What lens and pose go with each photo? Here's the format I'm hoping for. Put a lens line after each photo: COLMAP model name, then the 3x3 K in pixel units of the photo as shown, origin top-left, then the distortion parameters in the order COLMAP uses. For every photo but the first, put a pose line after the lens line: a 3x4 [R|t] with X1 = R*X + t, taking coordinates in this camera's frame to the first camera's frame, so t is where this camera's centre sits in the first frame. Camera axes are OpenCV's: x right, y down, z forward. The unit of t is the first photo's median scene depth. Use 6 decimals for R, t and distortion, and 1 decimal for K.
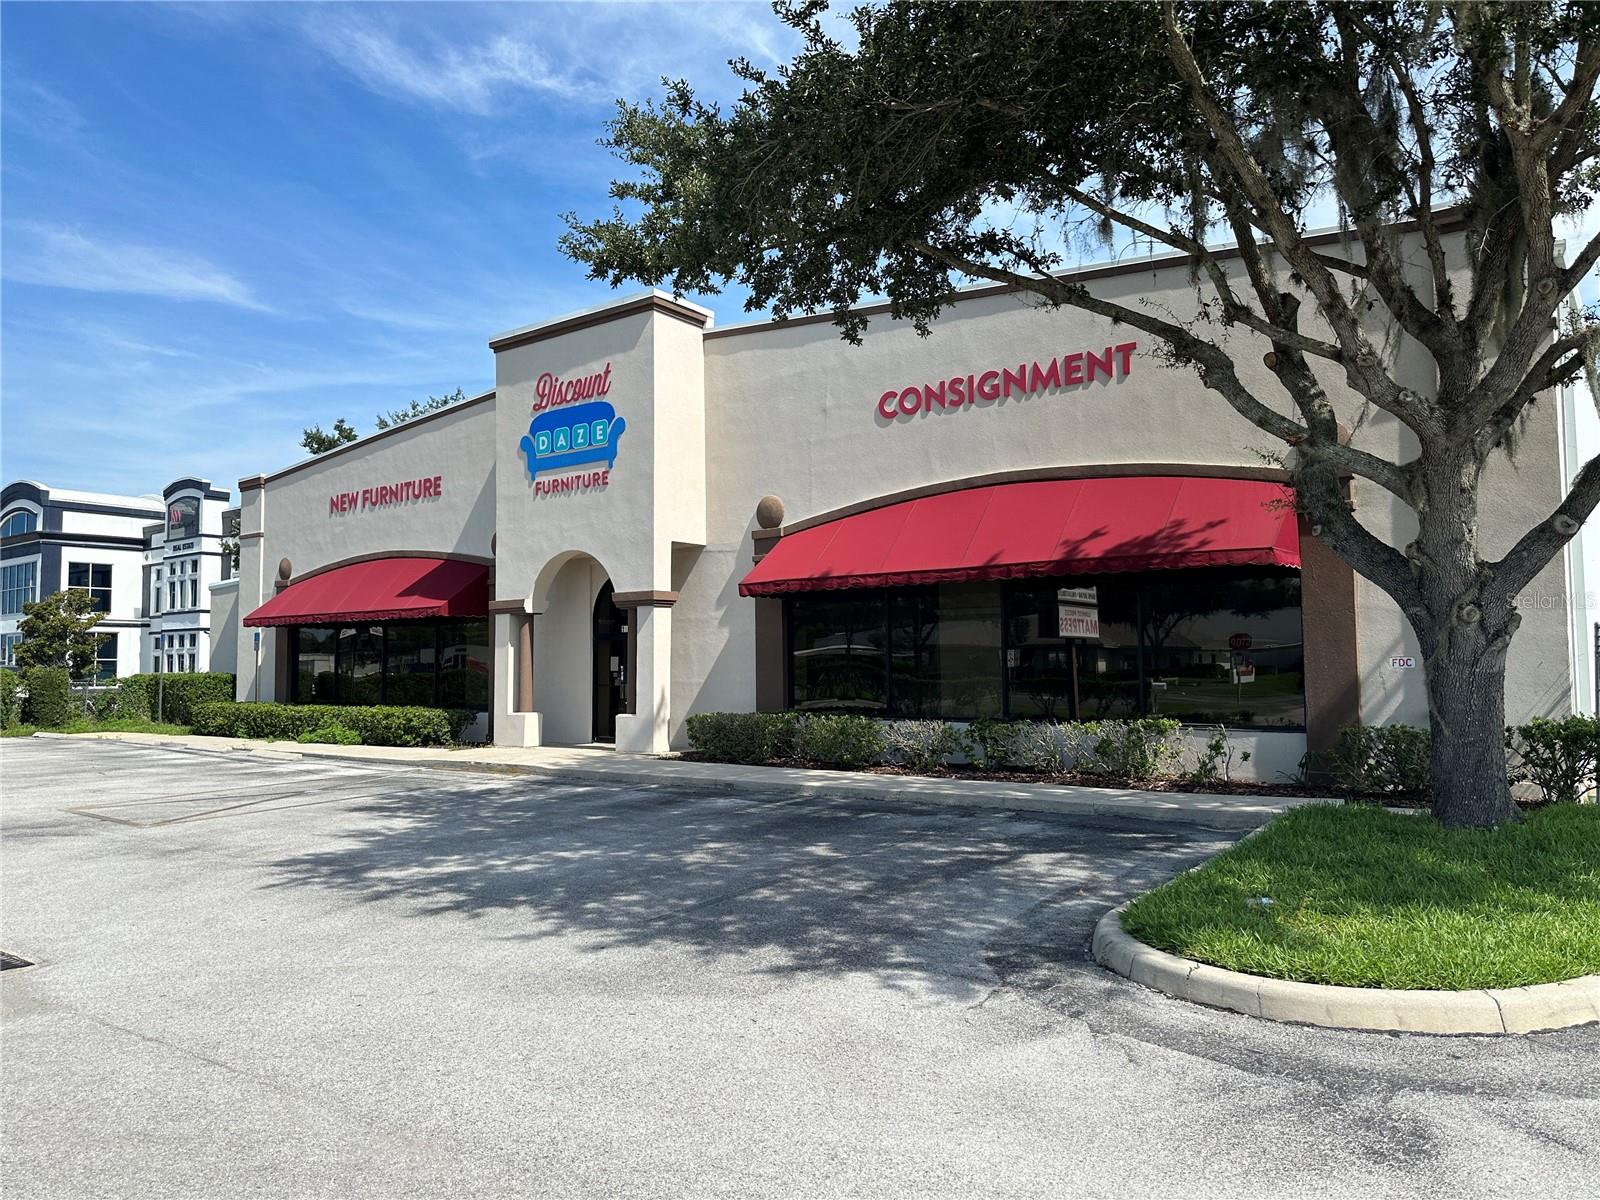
lens RADIAL K [[1105.5, 0, 800.0], [0, 1105.5, 600.0], [0, 0, 1]] dist [0.173344, -0.345149]
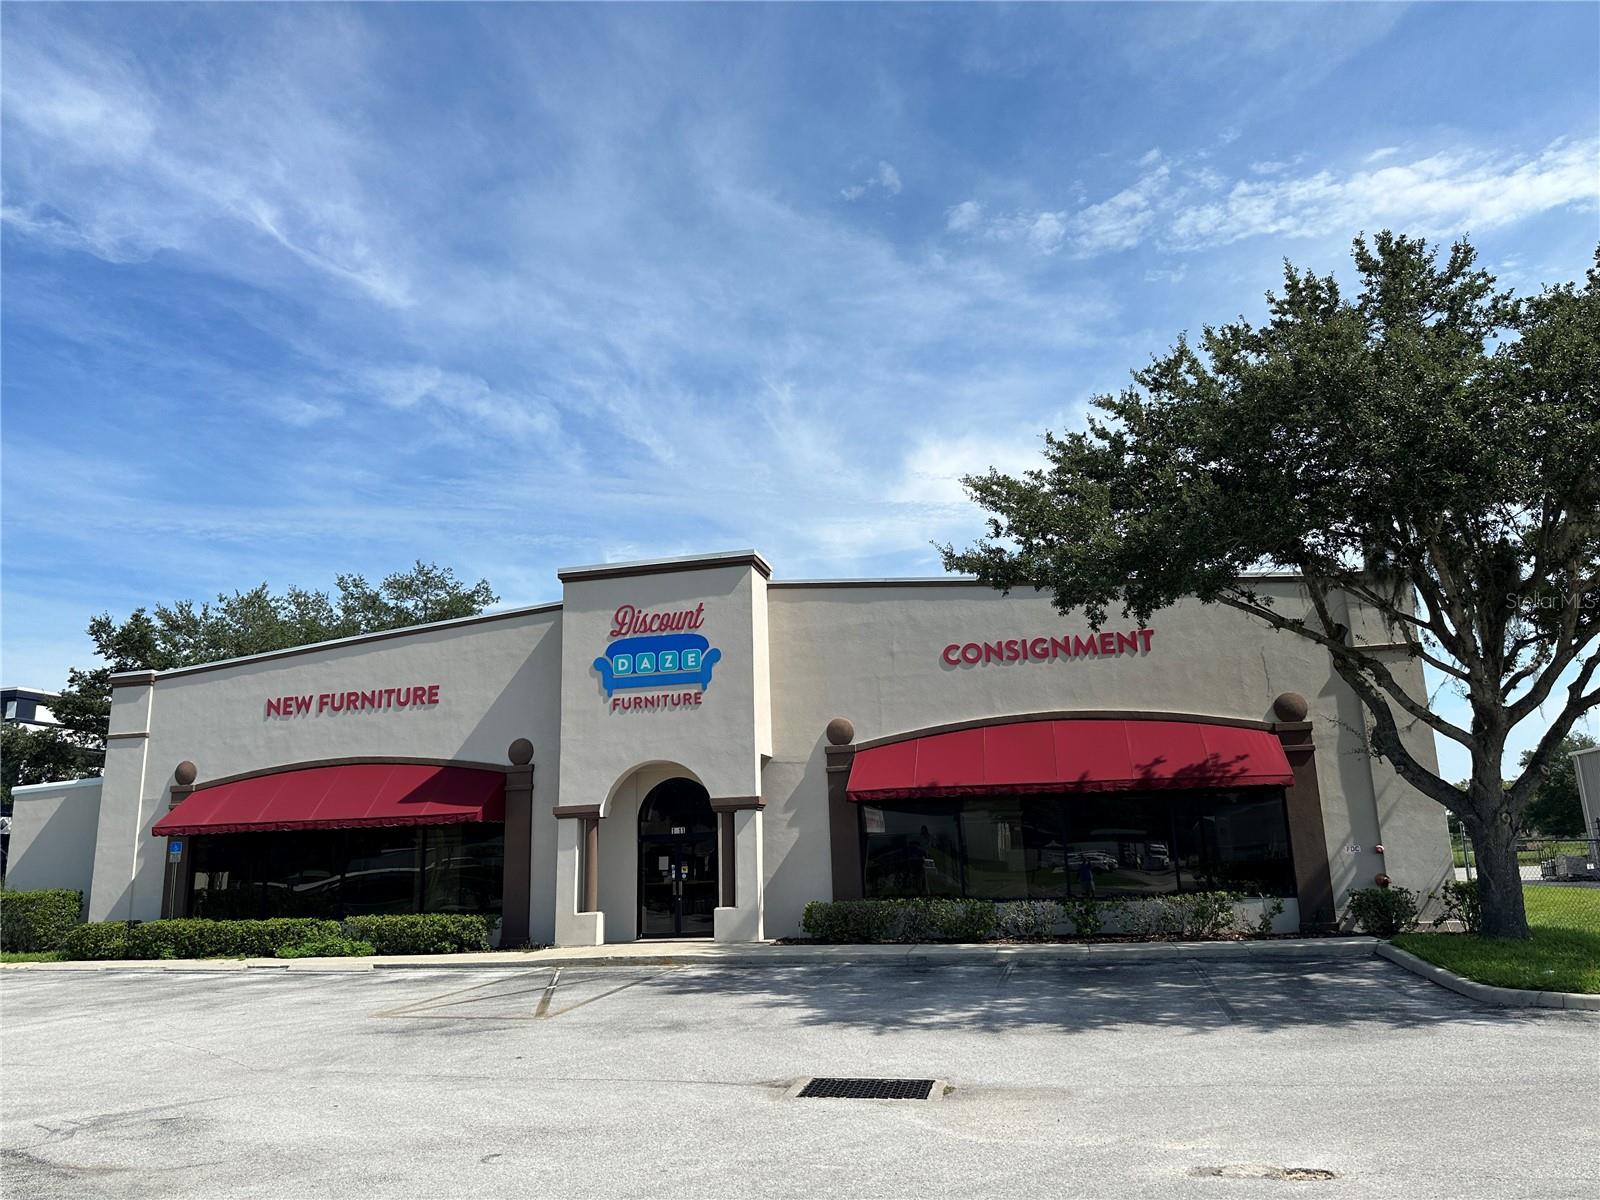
lens RADIAL K [[1105.5, 0, 800.0], [0, 1105.5, 600.0], [0, 0, 1]] dist [0.173344, -0.345149]
pose [[0.917372, 0.072532, 0.391366, -0.535311], [-0.001437, 0.983853, -0.178971, -0.002387], [-0.398028, 0.163621, 0.902664, -0.114373]]
